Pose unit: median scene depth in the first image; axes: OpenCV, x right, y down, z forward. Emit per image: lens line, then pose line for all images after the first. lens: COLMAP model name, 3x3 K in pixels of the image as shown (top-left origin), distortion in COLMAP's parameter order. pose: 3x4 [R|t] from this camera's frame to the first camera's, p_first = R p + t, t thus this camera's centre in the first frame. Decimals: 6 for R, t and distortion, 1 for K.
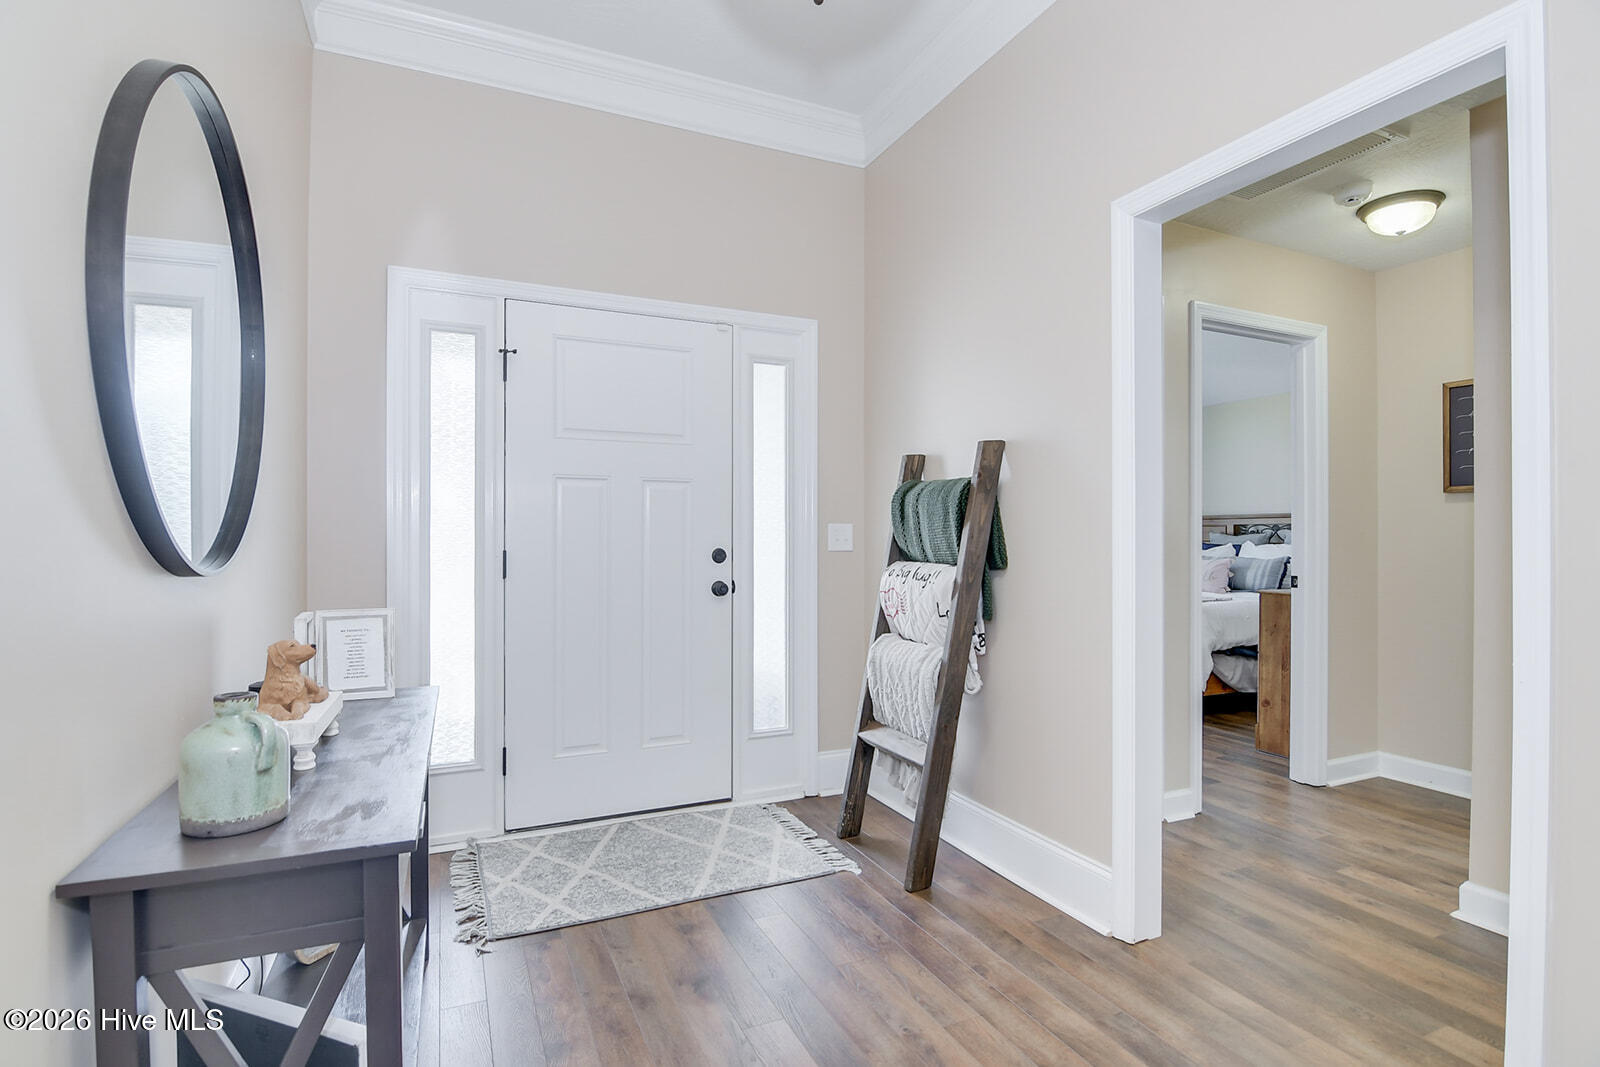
lens RADIAL K [[772.8, 0, 803.5], [0, 772.8, 535.9], [0, 0, 1]] dist [-0.017120, -0.004858]
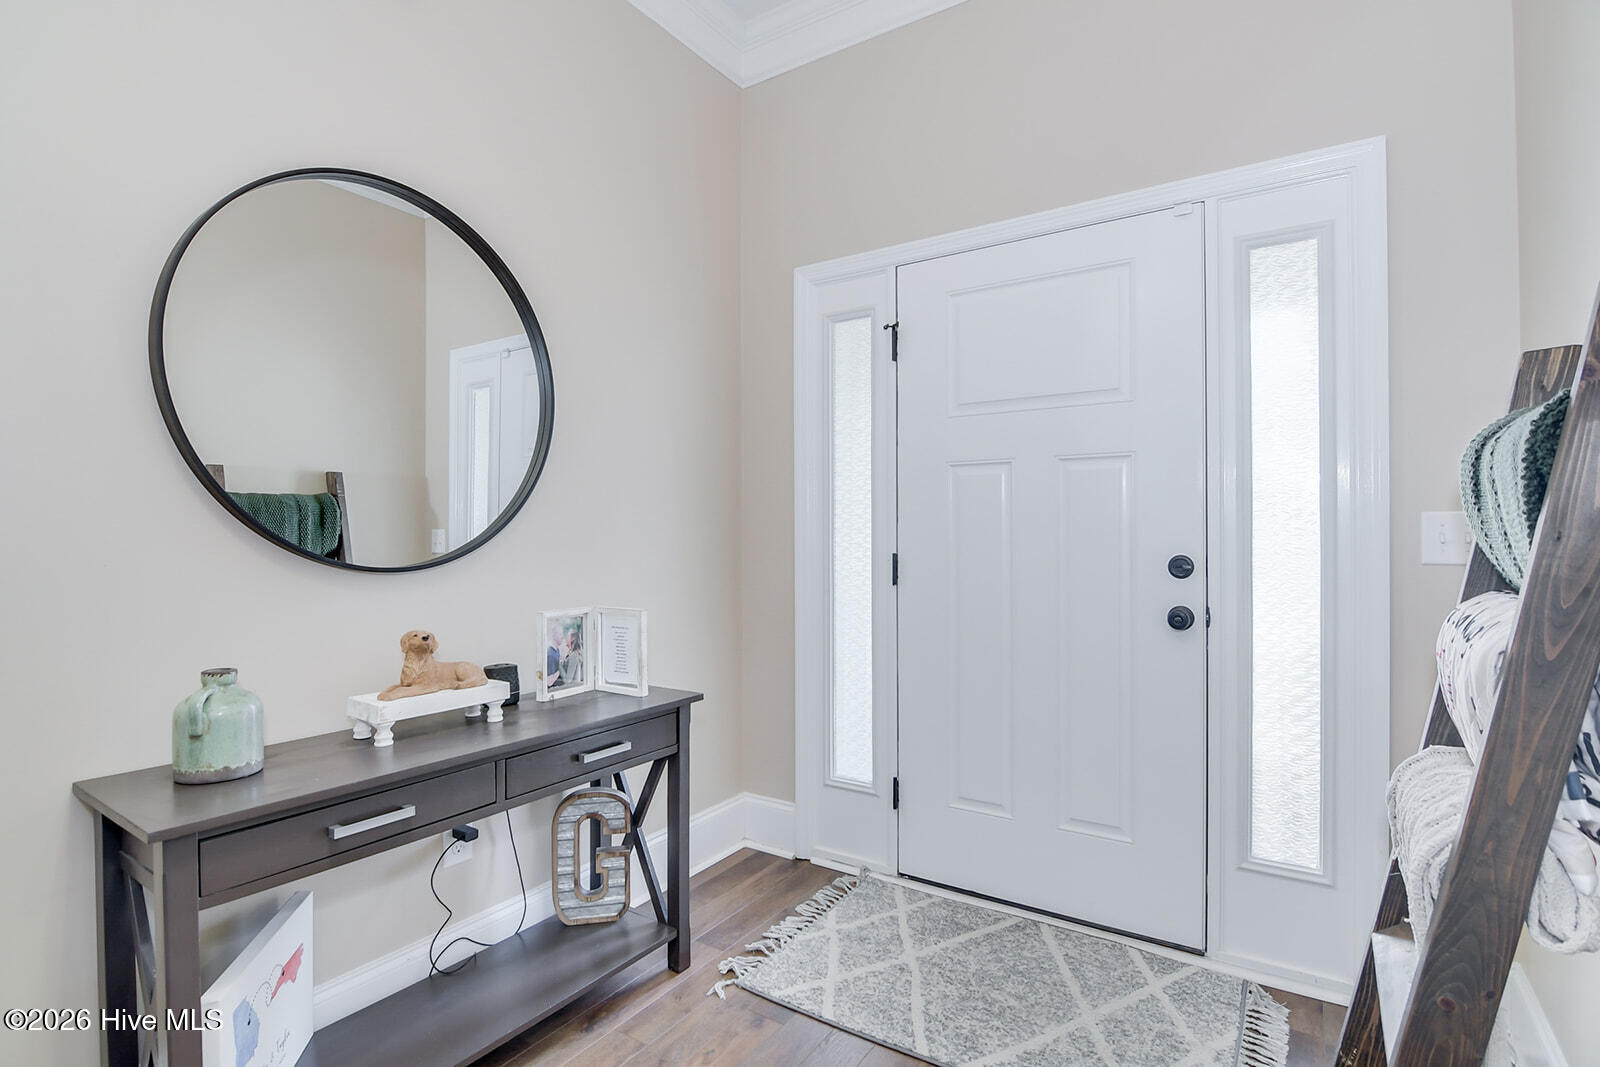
lens RADIAL K [[772.8, 0, 798.6], [0, 772.8, 535.6], [0, 0, 1]] dist [-0.017120, -0.004858]
pose [[0.522524, -0.002589, -0.852621, 0.304319], [0.003848, 0.999992, -0.000678, -0.001286], [0.852616, -0.002927, 0.522530, 0.445535]]
